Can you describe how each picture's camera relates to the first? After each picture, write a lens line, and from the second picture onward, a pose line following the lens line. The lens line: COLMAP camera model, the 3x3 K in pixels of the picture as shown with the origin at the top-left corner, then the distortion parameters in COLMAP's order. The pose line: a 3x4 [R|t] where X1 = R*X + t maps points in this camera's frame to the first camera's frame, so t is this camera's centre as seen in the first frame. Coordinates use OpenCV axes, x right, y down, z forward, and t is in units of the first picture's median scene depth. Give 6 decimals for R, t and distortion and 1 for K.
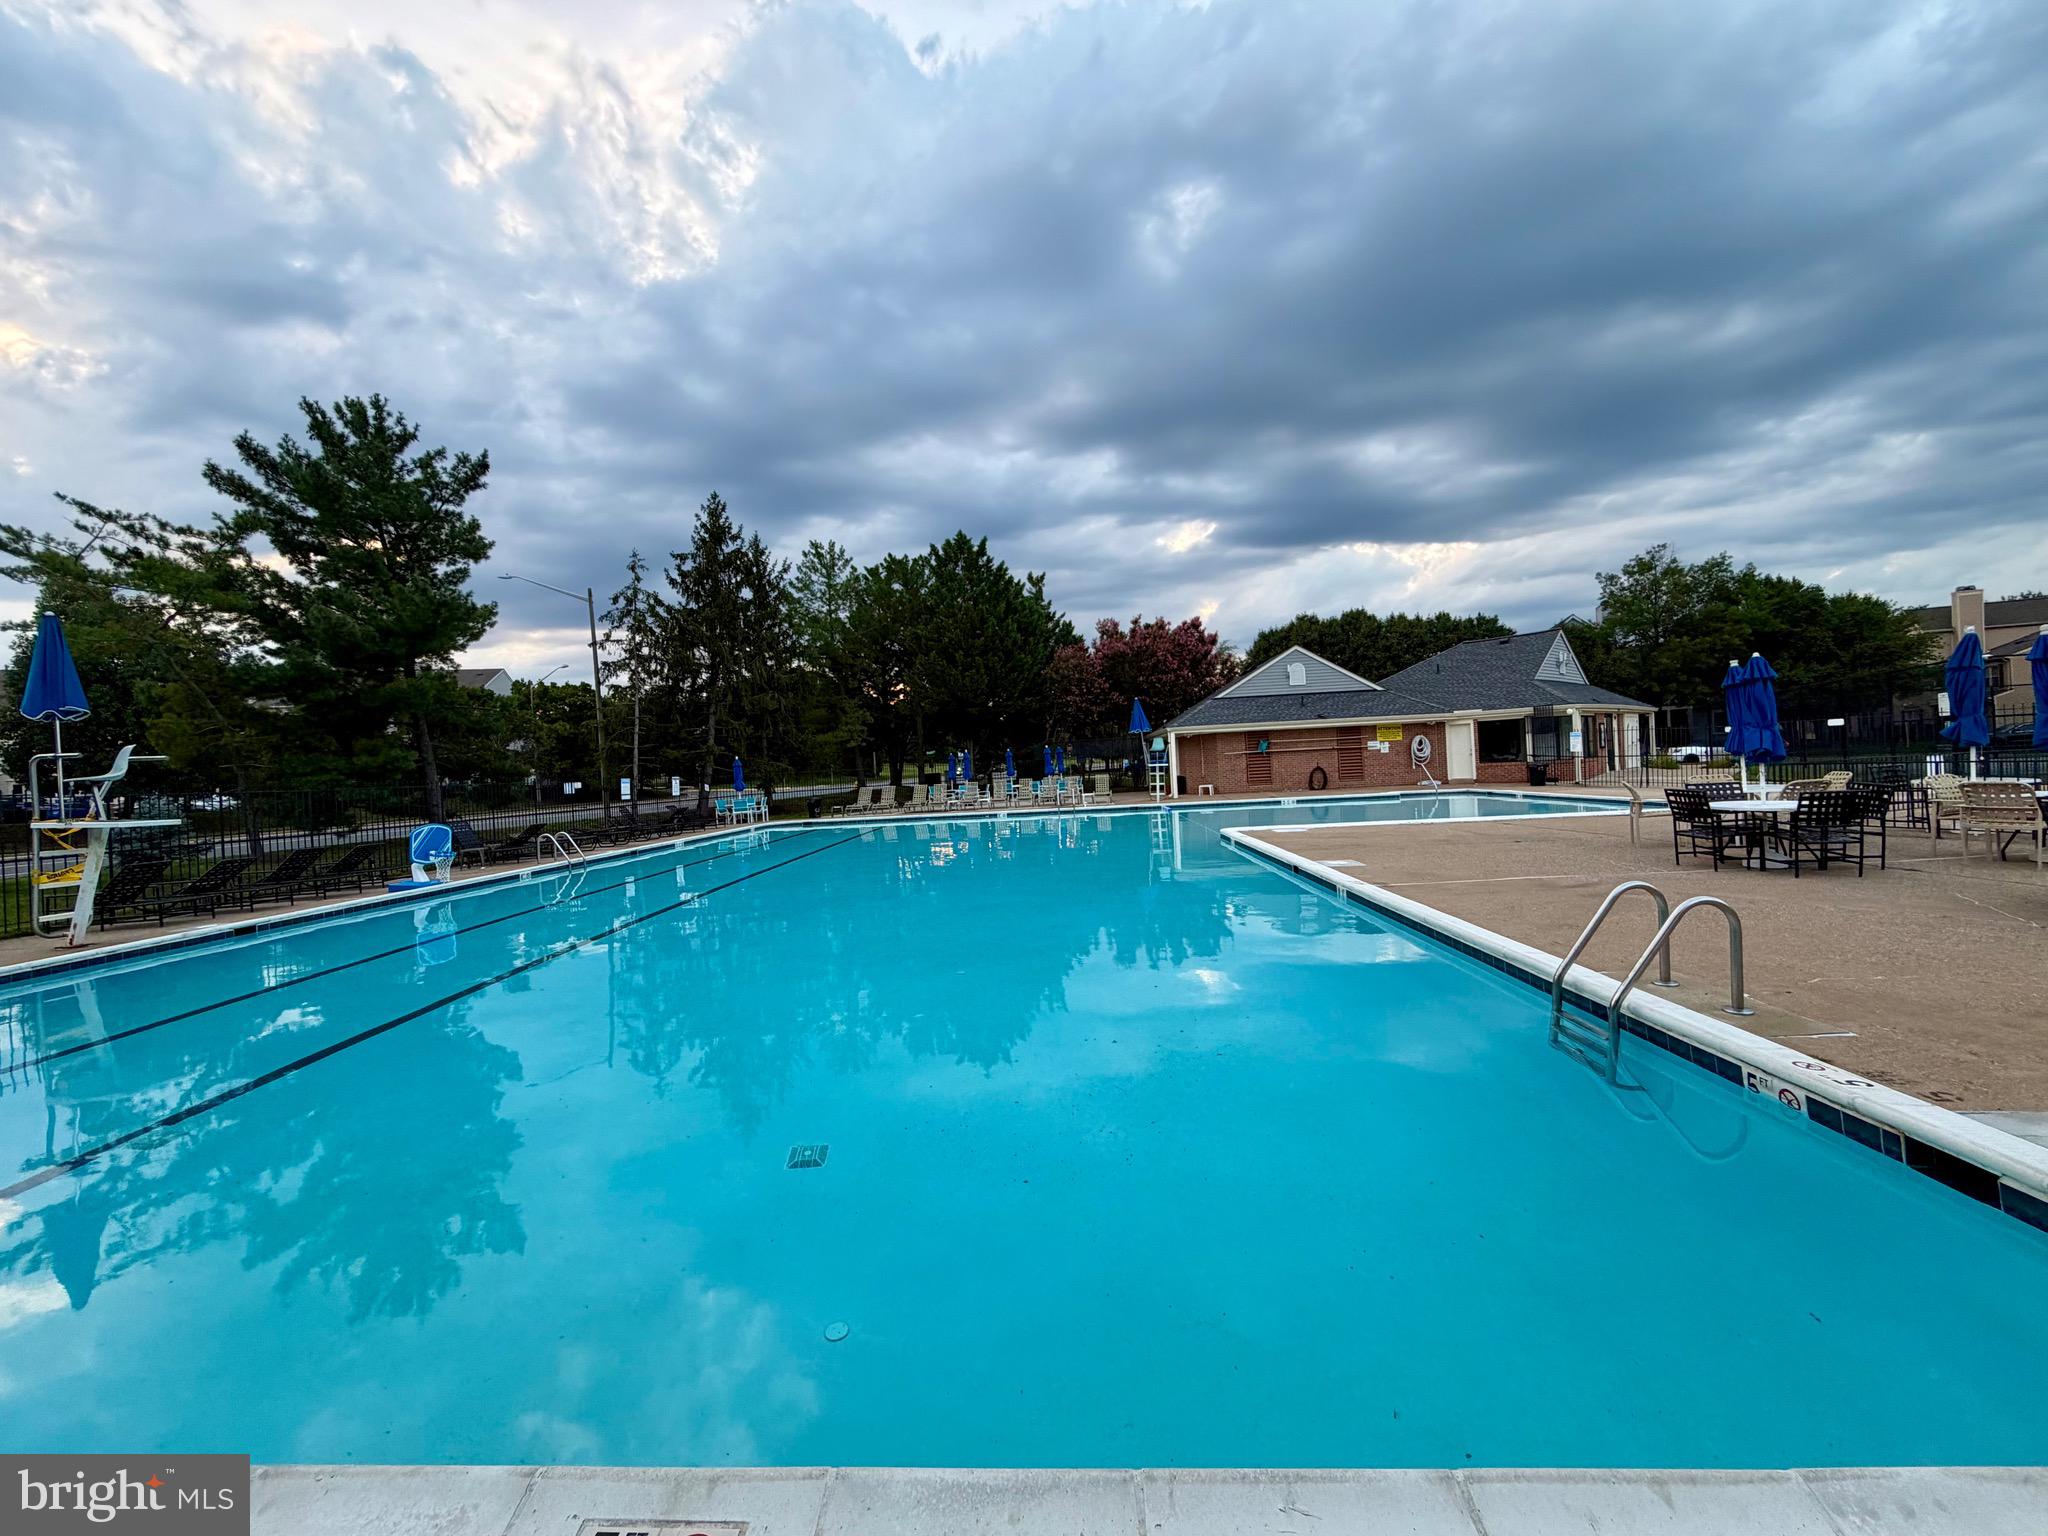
lens RADIAL K [[814.0, 0, 1017.8], [0, 814.0, 766.4], [0, 0, 1]] dist [-0.000033, 0.000029]
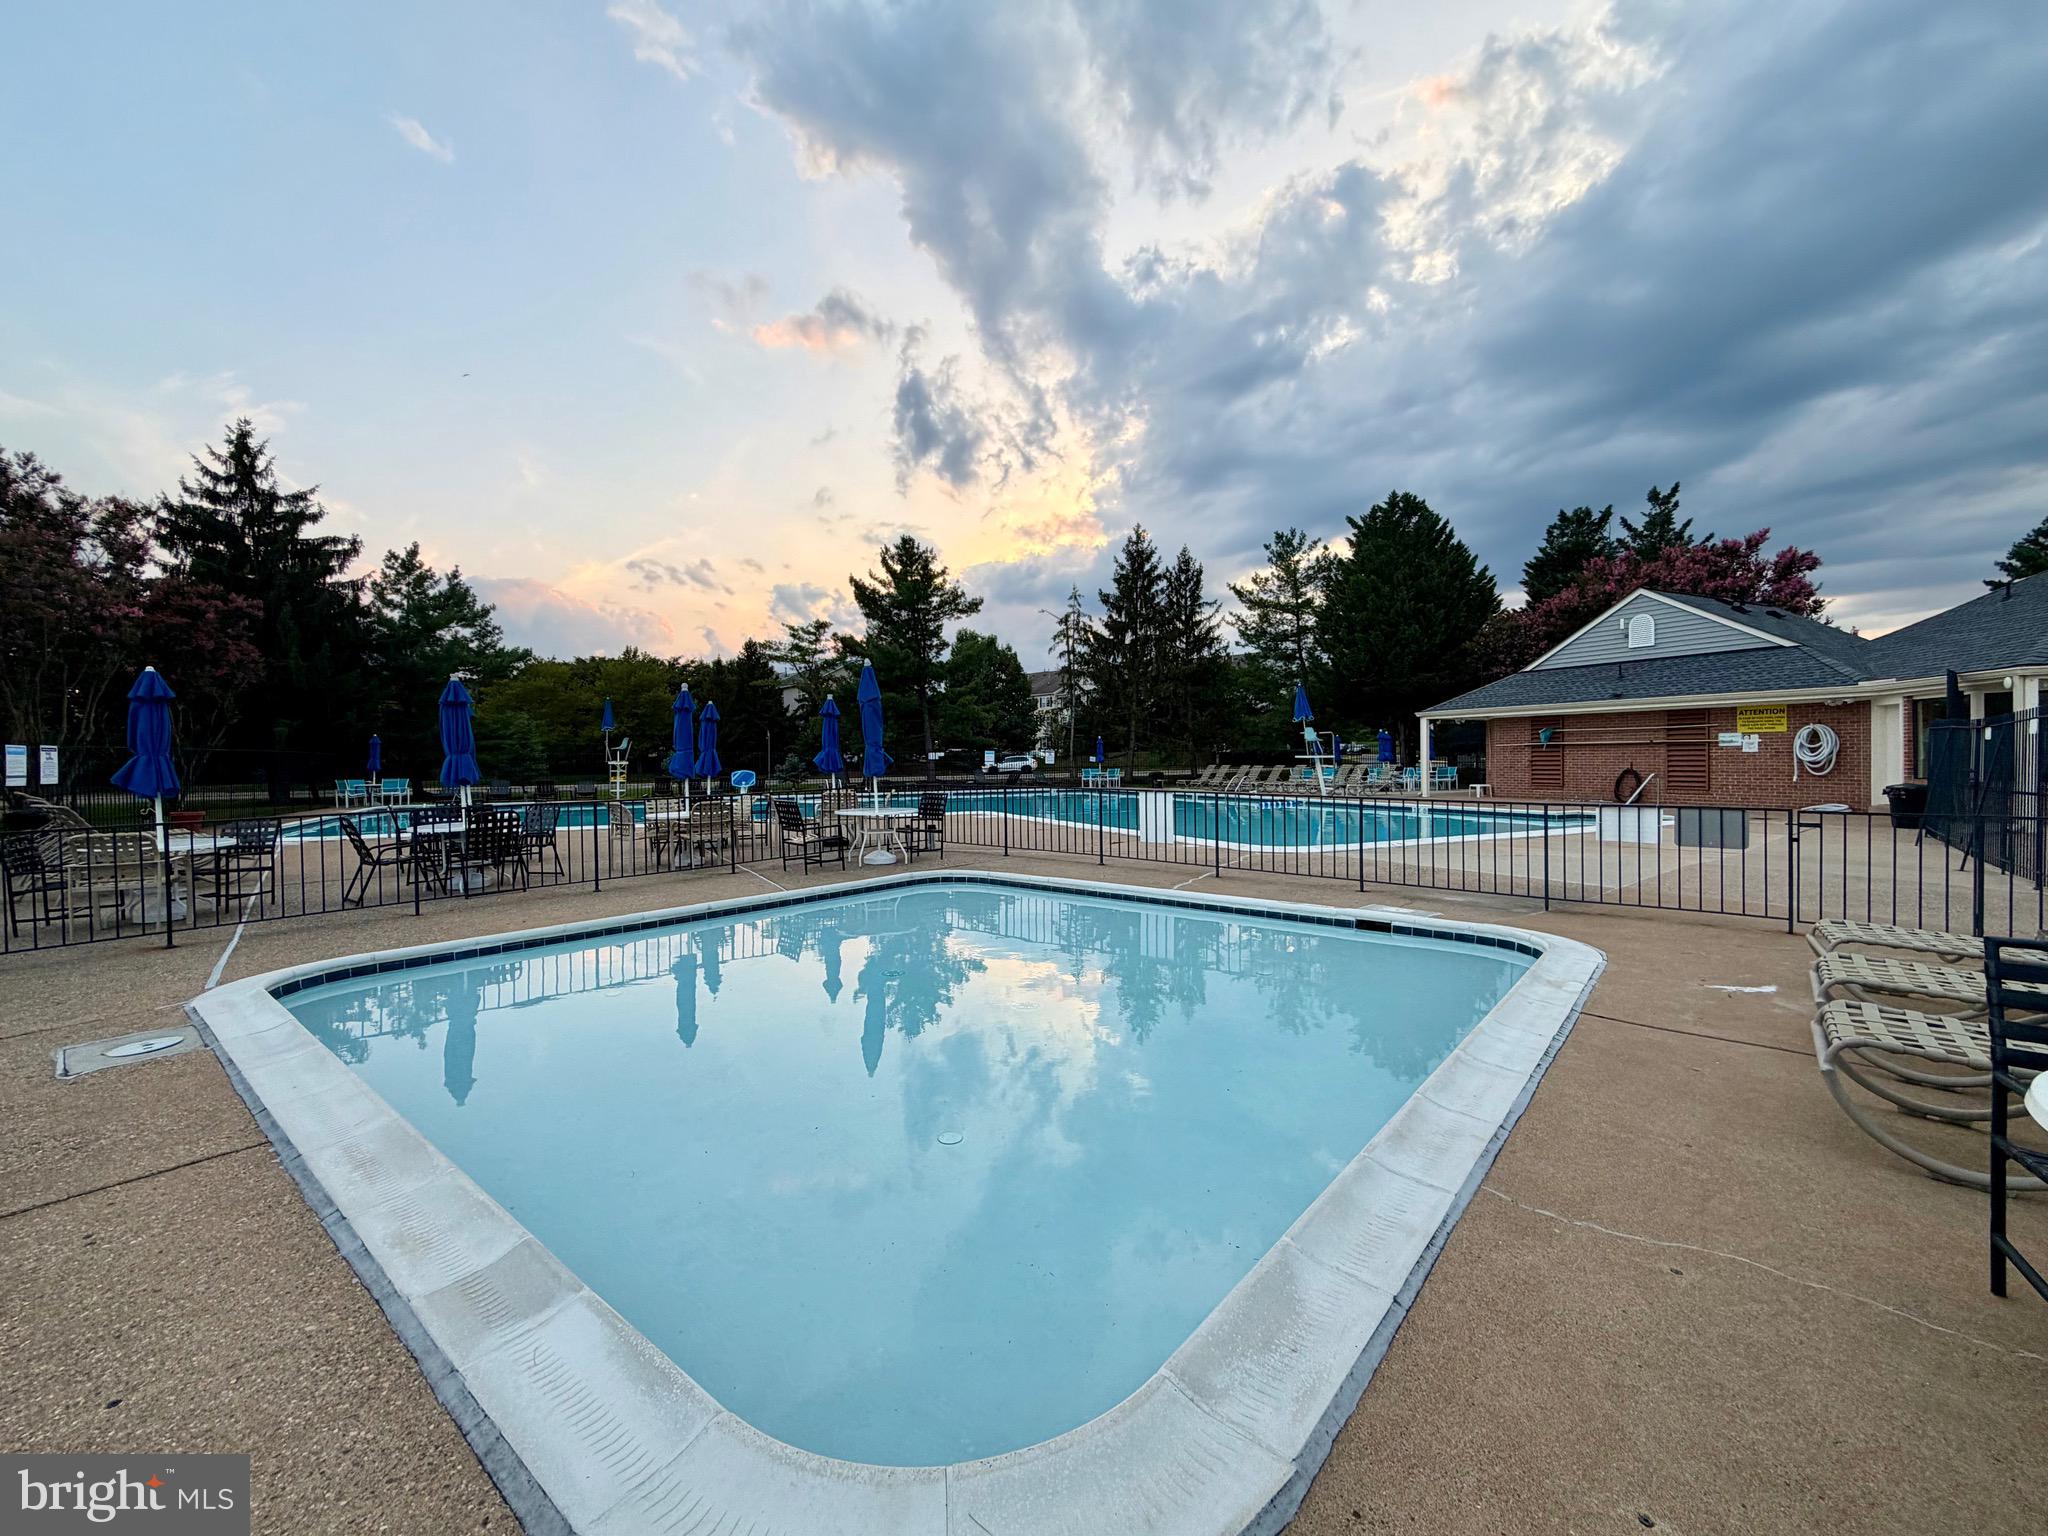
lens RADIAL K [[814.0, 0, 1017.8], [0, 814.0, 766.4], [0, 0, 1]] dist [-0.000033, 0.000029]
pose [[0.501566, 0.051934, -0.863559, 0.684929], [-0.017786, 0.998605, 0.049725, -0.026148], [0.864937, -0.009582, 0.501790, 0.226416]]
